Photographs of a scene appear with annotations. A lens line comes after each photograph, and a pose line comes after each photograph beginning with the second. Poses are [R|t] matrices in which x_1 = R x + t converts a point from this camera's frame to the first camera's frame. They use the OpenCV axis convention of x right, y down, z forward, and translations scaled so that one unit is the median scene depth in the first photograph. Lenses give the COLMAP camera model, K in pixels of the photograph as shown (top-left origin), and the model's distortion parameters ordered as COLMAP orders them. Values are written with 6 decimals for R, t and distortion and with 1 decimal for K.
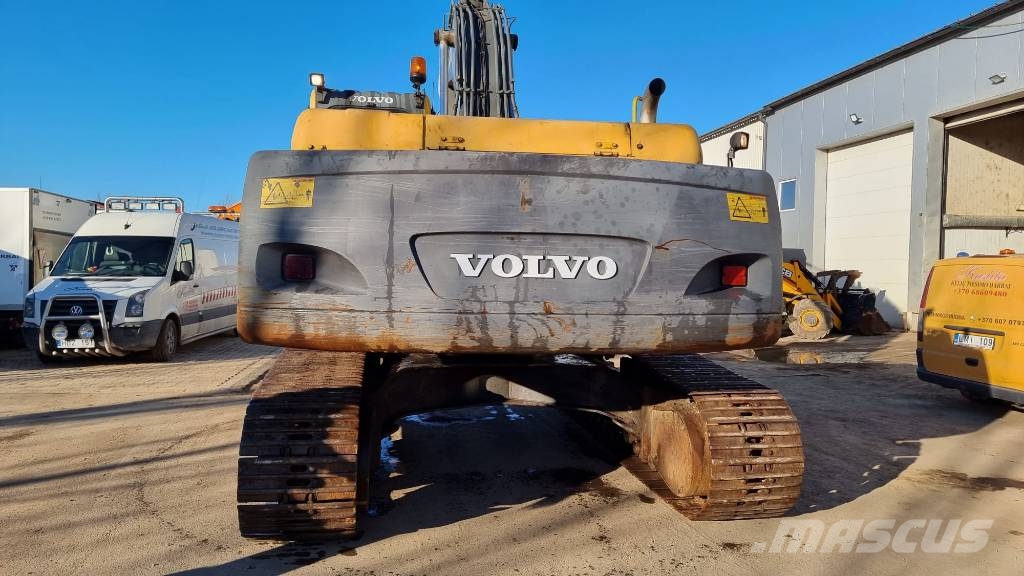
lens RADIAL K [[715.4, 0, 515.7], [0, 715.4, 288.4], [0, 0, 1]] dist [0.062298, -0.025199]
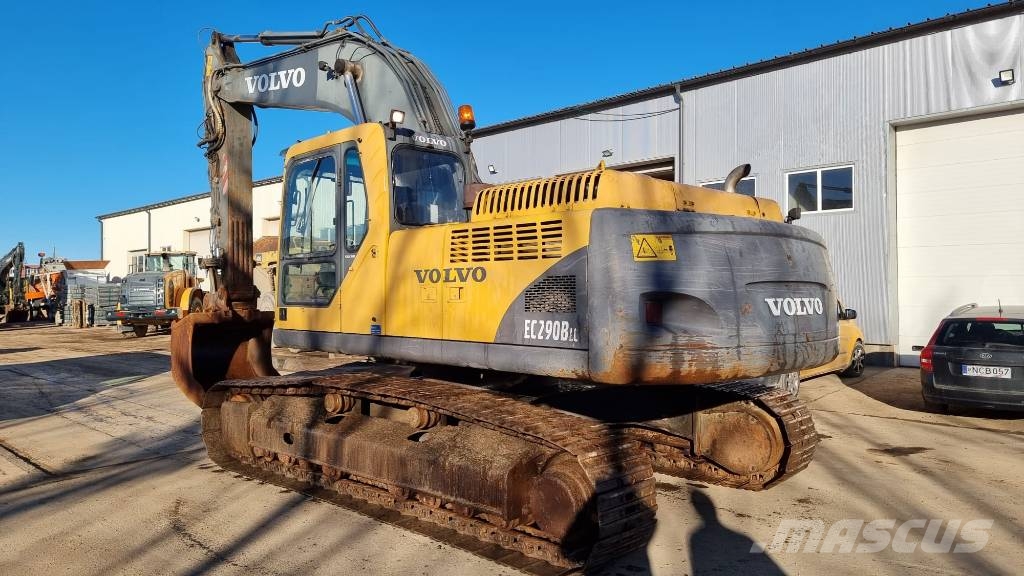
lens RADIAL K [[717.0, 0, 528.6], [0, 717.0, 293.6], [0, 0, 1]] dist [0.121894, 0.002340]
pose [[0.783260, -0.018226, 0.621427, -1.184538], [0.035390, 0.999256, -0.015299, -0.050452], [-0.620686, 0.033976, 0.783323, 0.239636]]
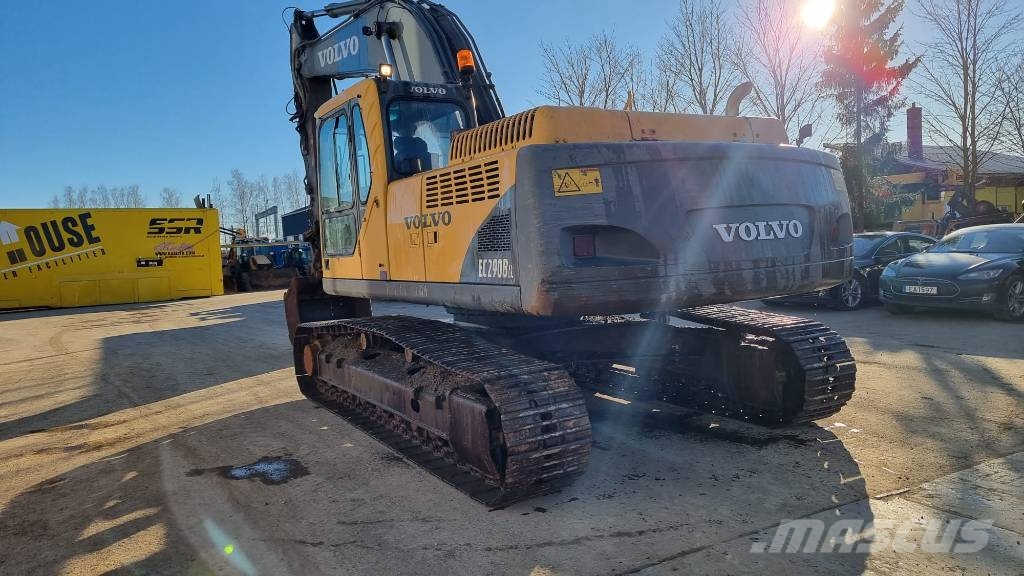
lens RADIAL K [[715.6, 0, 522.0], [0, 715.6, 285.2], [0, 0, 1]] dist [0.068747, -0.045250]
pose [[0.900161, -0.096719, 0.424682, -0.899993], [0.088017, 0.995311, 0.040115, -0.022726], [-0.426571, 0.001269, 0.904453, 0.012243]]
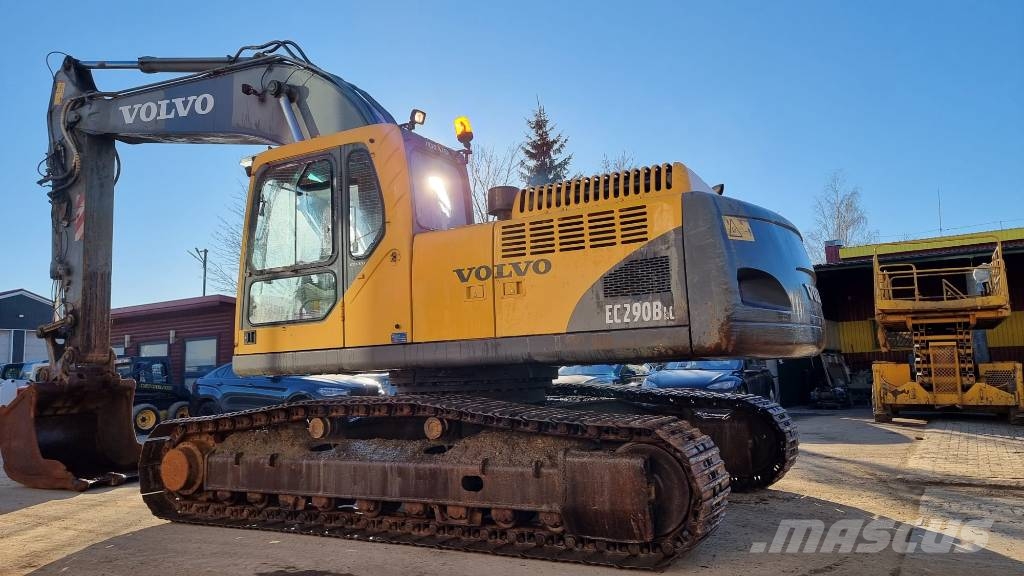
lens RADIAL K [[715.6, 0, 525.9], [0, 715.6, 285.9], [0, 0, 1]] dist [0.068747, -0.045250]
pose [[0.572323, 0.055702, 0.818134, -1.525196], [0.075921, 0.989806, -0.120500, 0.083064], [-0.816506, 0.131079, 0.562260, 0.626523]]
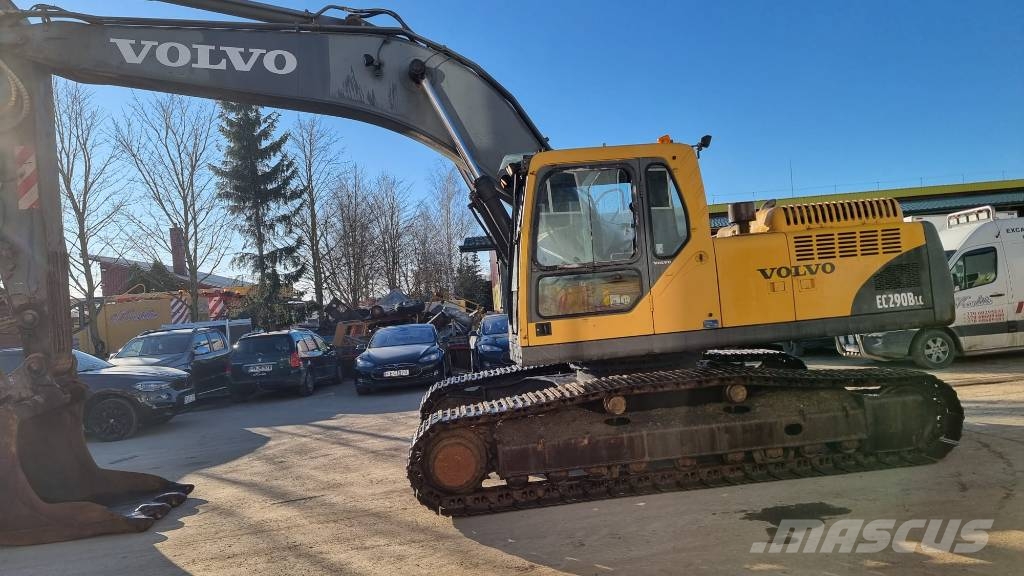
lens RADIAL K [[715.6, 0, 520.7], [0, 715.6, 283.7], [0, 0, 1]] dist [0.068747, -0.045250]
pose [[-0.011256, 0.001325, 0.999936, -2.268287], [0.119937, 0.992782, 0.000034, -0.164802], [-0.992718, 0.119930, -0.011334, 2.150391]]
